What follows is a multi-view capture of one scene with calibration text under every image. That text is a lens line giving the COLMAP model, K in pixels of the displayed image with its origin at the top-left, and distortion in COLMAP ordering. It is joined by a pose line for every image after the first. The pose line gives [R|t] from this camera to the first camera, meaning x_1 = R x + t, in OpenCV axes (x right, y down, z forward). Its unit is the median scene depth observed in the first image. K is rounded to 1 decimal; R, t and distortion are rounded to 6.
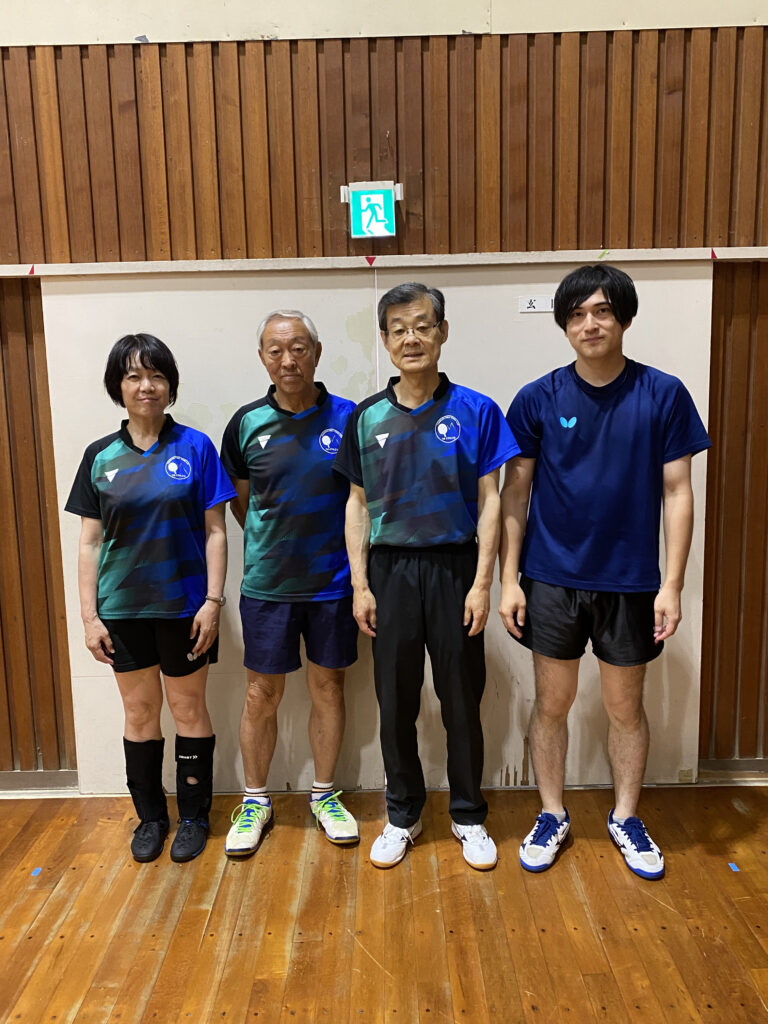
lens RADIAL K [[871.2, 0, 378.7], [0, 871.2, 501.4], [0, 0, 1]] dist [-0.004023, 0.007920]
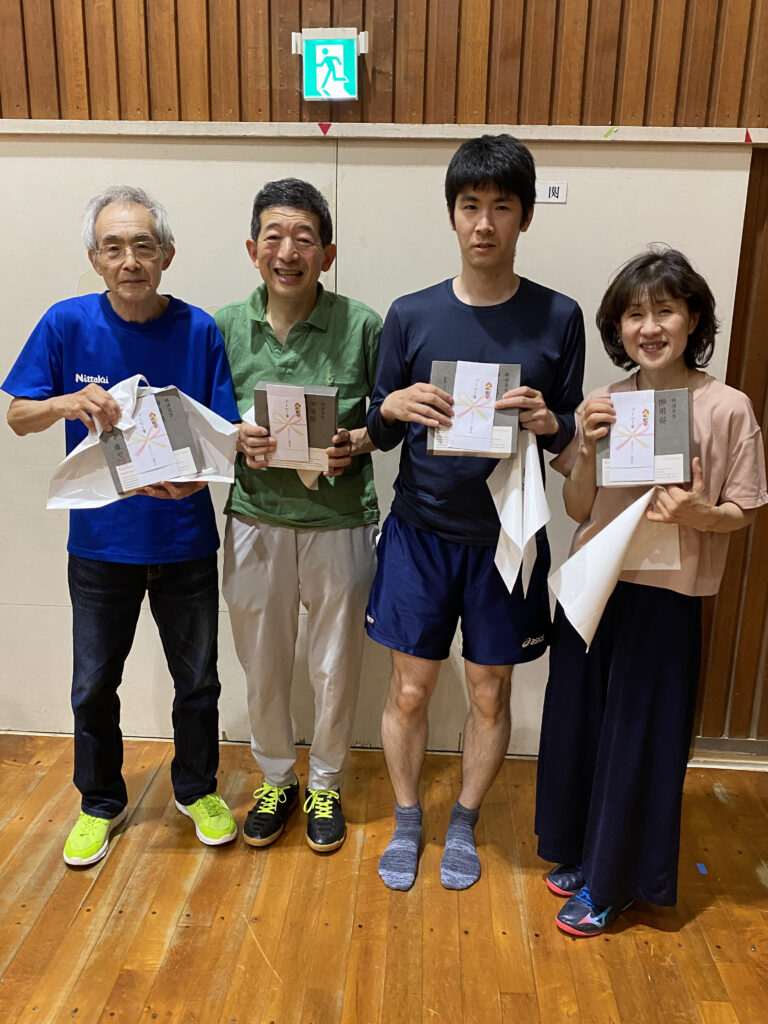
lens RADIAL K [[871.2, 0, 382.6], [0, 871.2, 512.6], [0, 0, 1]] dist [-0.004023, 0.007920]
pose [[0.997901, 0.054053, -0.035660, 0.095343], [-0.050107, 0.993361, 0.103550, -0.004750], [0.041020, -0.101546, 0.993985, 0.150918]]
